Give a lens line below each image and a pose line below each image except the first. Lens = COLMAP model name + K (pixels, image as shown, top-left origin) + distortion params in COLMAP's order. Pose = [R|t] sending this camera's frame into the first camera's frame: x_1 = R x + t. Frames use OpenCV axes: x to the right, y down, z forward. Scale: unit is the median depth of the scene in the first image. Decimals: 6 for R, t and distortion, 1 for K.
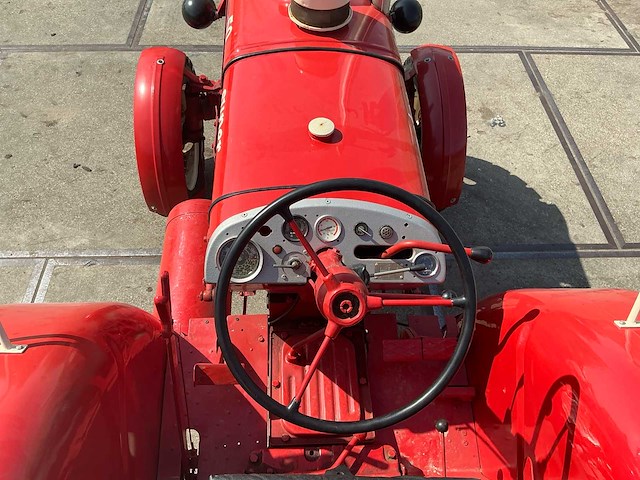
lens RADIAL K [[532.1, 0, 320.0], [0, 532.1, 240.0], [0, 0, 1]] dist [0.111068, -0.195592]
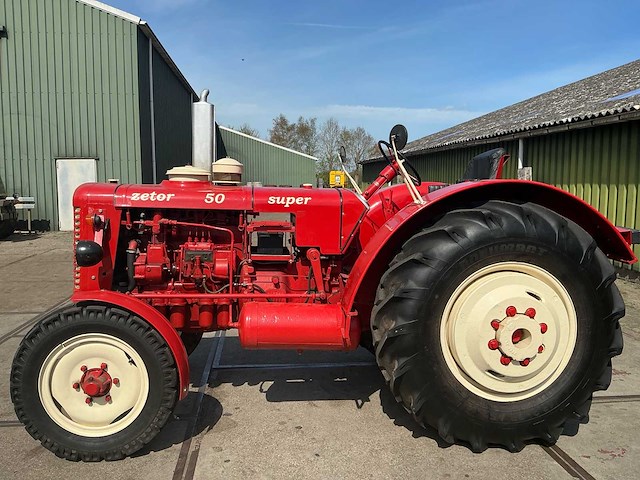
lens RADIAL K [[532.1, 0, 320.0], [0, 532.1, 240.0], [0, 0, 1]] dist [0.111068, -0.195592]
pose [[-0.073363, -0.134364, 0.988213, -1.036407], [0.776186, 0.614496, 0.141173, -0.139215], [-0.626222, 0.777394, 0.059210, 0.394193]]
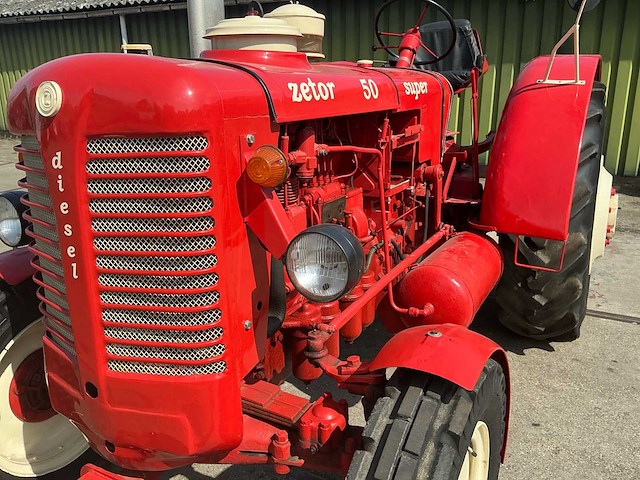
lens RADIAL K [[532.1, 0, 320.0], [0, 532.1, 240.0], [0, 0, 1]] dist [0.111068, -0.195592]
pose [[-0.860355, -0.171567, 0.479953, -0.295879], [0.389356, 0.386454, 0.836096, -0.551913], [-0.328926, 0.906211, -0.265687, 0.766294]]
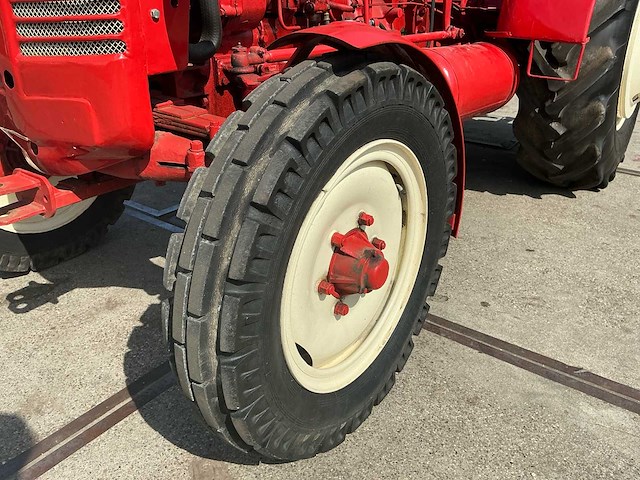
lens RADIAL K [[525.7, 0, 324.7], [0, 525.7, 231.8], [0, 0, 1]] dist [0.108684, -0.187067]
pose [[-0.778129, -0.297703, 0.553072, -0.394357], [0.474139, 0.299118, 0.828083, -0.443692], [-0.411956, 0.906588, -0.091600, 0.843908]]
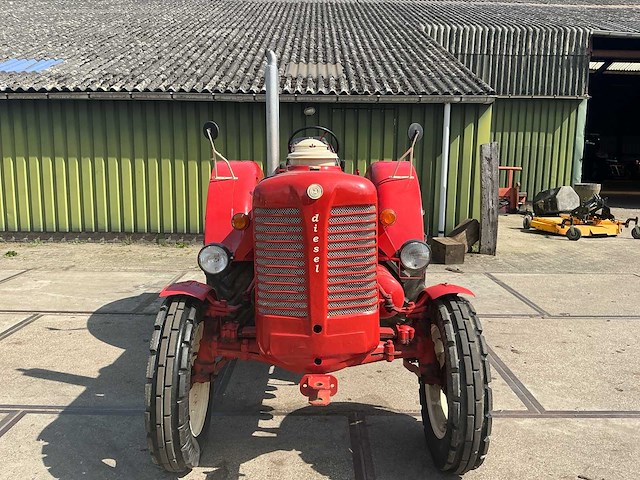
lens RADIAL K [[532.1, 0, 320.0], [0, 532.1, 240.0], [0, 0, 1]] dist [0.111068, -0.195592]
pose [[-0.998732, -0.043289, 0.025705, -0.043862], [0.000979, 0.493776, 0.869588, -0.940230], [-0.050336, 0.868511, -0.493108, 1.046059]]
